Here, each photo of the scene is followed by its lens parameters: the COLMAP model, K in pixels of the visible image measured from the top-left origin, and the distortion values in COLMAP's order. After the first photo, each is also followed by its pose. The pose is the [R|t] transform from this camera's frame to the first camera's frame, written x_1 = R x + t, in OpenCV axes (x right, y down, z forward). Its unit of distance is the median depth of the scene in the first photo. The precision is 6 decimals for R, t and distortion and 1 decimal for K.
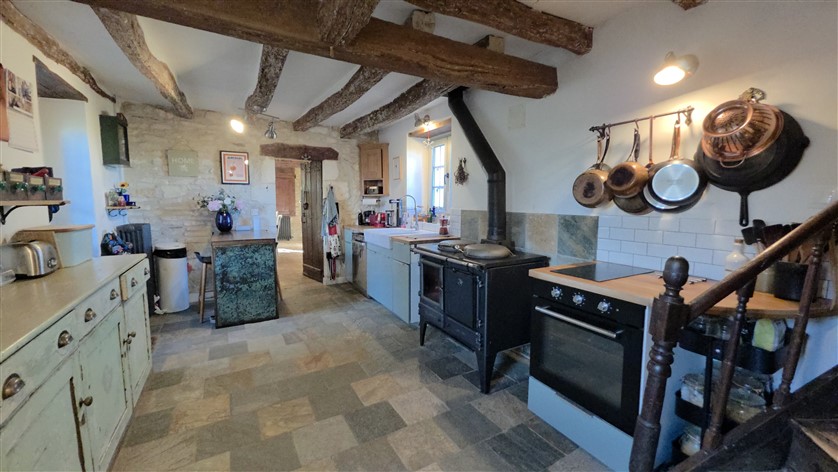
lens RADIAL K [[327.9, 0, 416.1], [0, 327.9, 233.4], [0, 0, 1]] dist [0.001563, -0.005902]
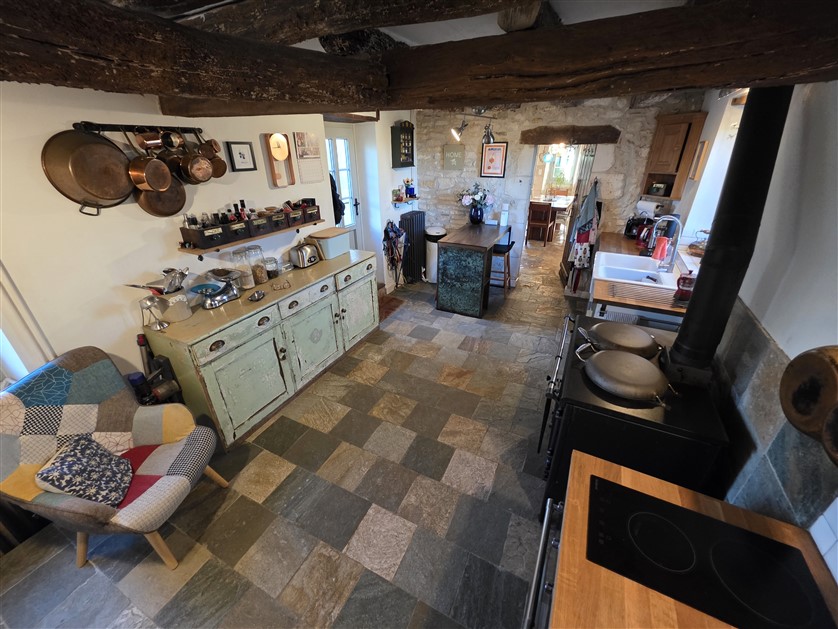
lens RADIAL K [[332.4, 0, 419.2], [0, 332.4, 310.0], [0, 0, 1]] dist [-0.002412, -0.000118]
pose [[0.557710, 0.363594, -0.746163, 0.322488], [-0.075377, 0.917424, 0.390707, -0.210949], [0.826606, -0.161658, 0.539063, 0.257056]]
